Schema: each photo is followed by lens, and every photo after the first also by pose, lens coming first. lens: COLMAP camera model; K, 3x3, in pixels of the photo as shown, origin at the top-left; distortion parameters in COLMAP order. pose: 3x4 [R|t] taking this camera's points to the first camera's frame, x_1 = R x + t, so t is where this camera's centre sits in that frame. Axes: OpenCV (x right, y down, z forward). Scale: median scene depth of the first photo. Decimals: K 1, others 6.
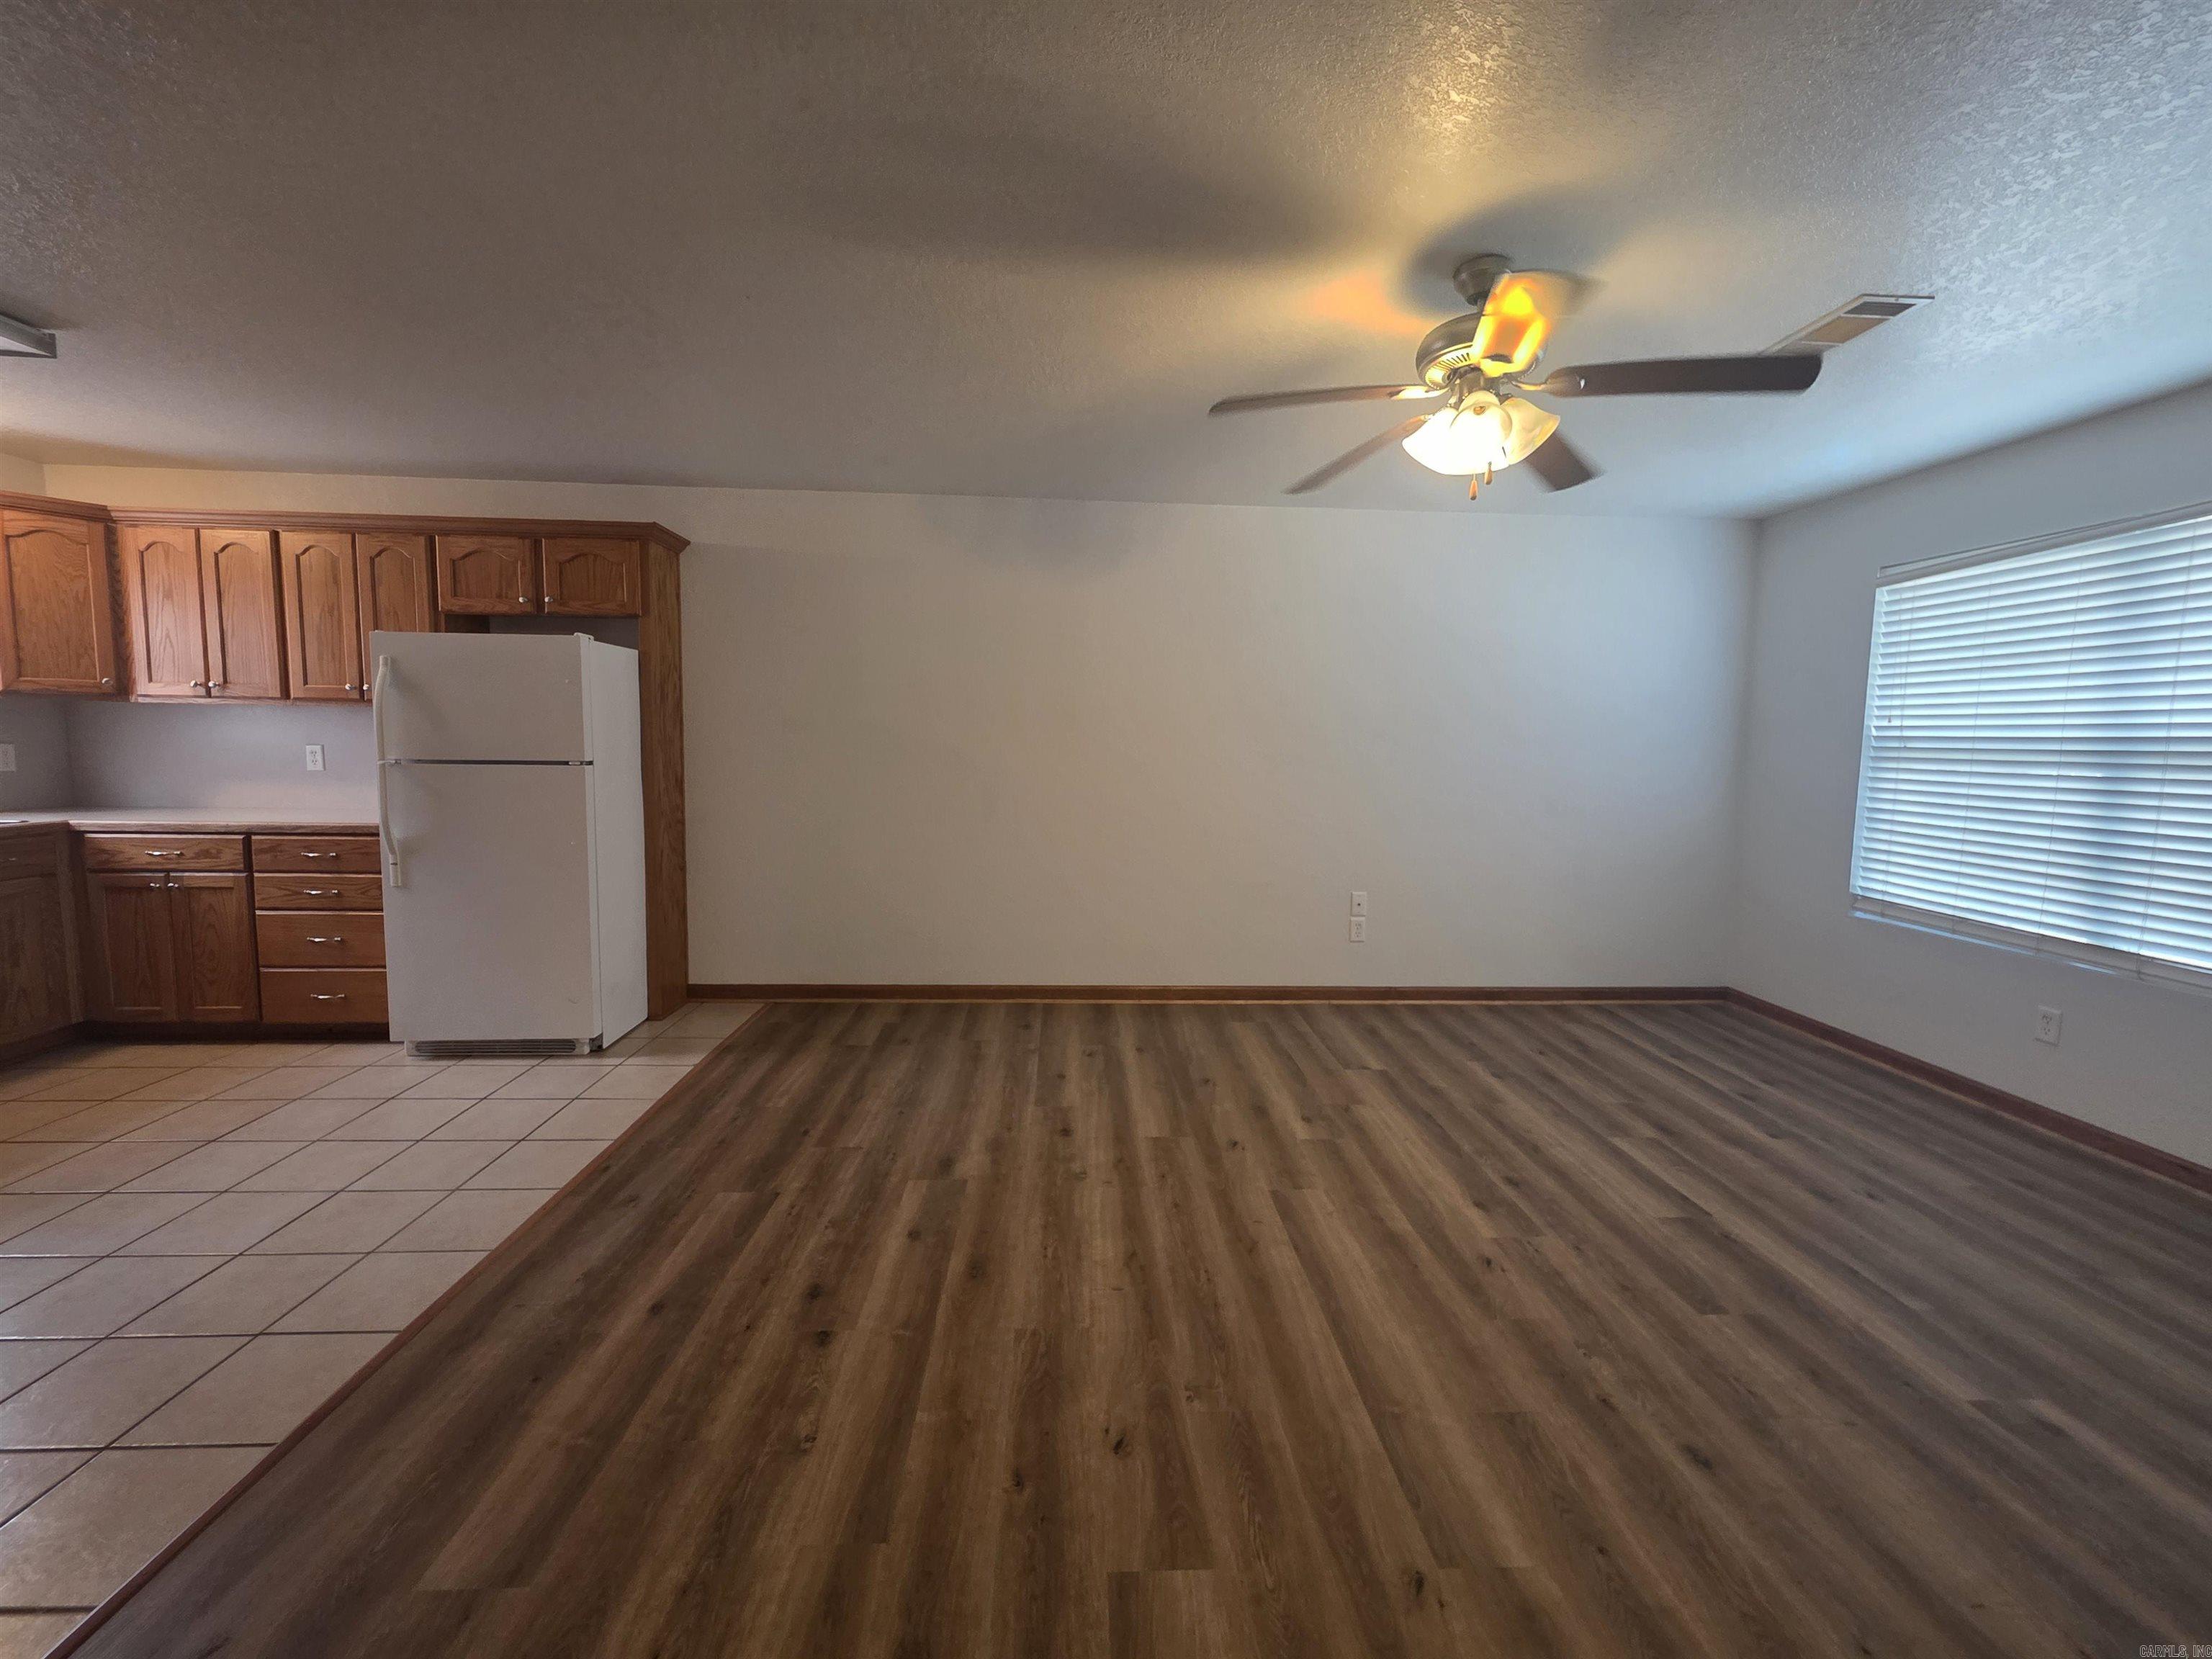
lens RADIAL K [[884.7, 0, 1116.9], [0, 884.7, 799.4], [0, 0, 1]] dist [0.003731, -0.000201]
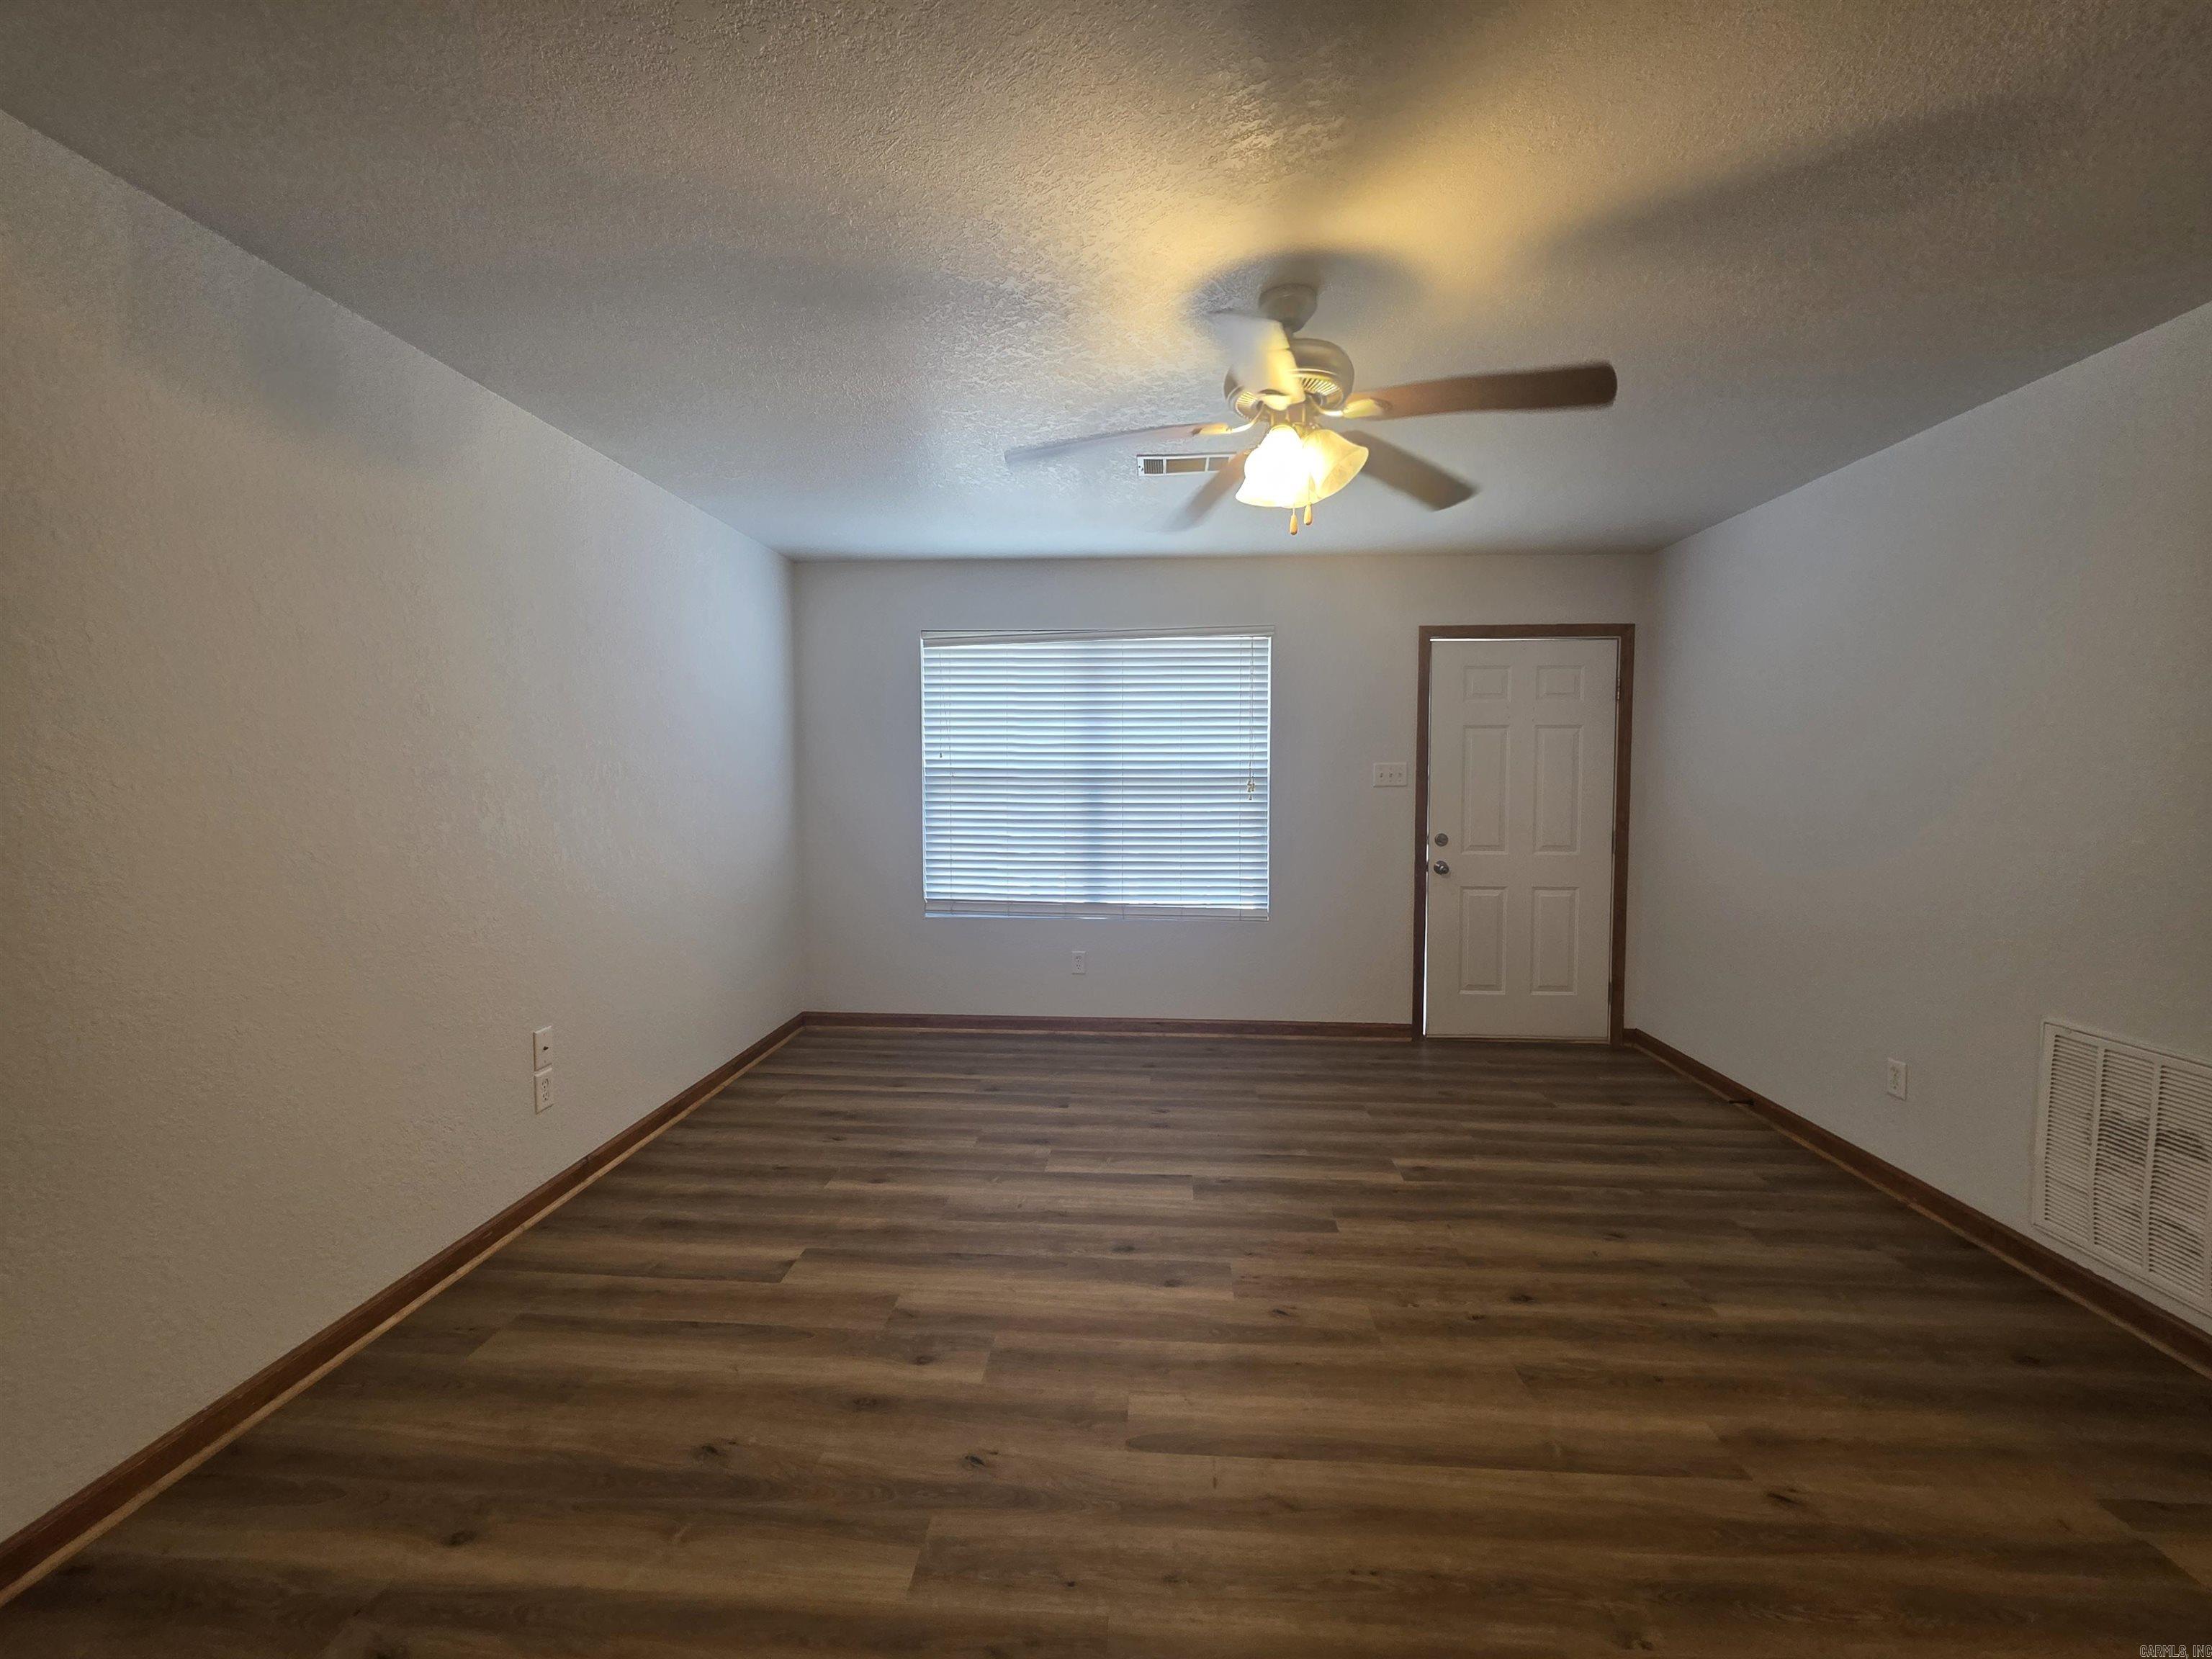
lens RADIAL K [[884.7, 0, 1103.6], [0, 884.7, 818.2], [0, 0, 1]] dist [0.003731, -0.000201]
pose [[0.125768, -0.069384, 0.989630, -0.390018], [0.070776, 0.995637, 0.060811, -0.072476], [-0.989532, 0.062394, 0.130130, 0.738220]]
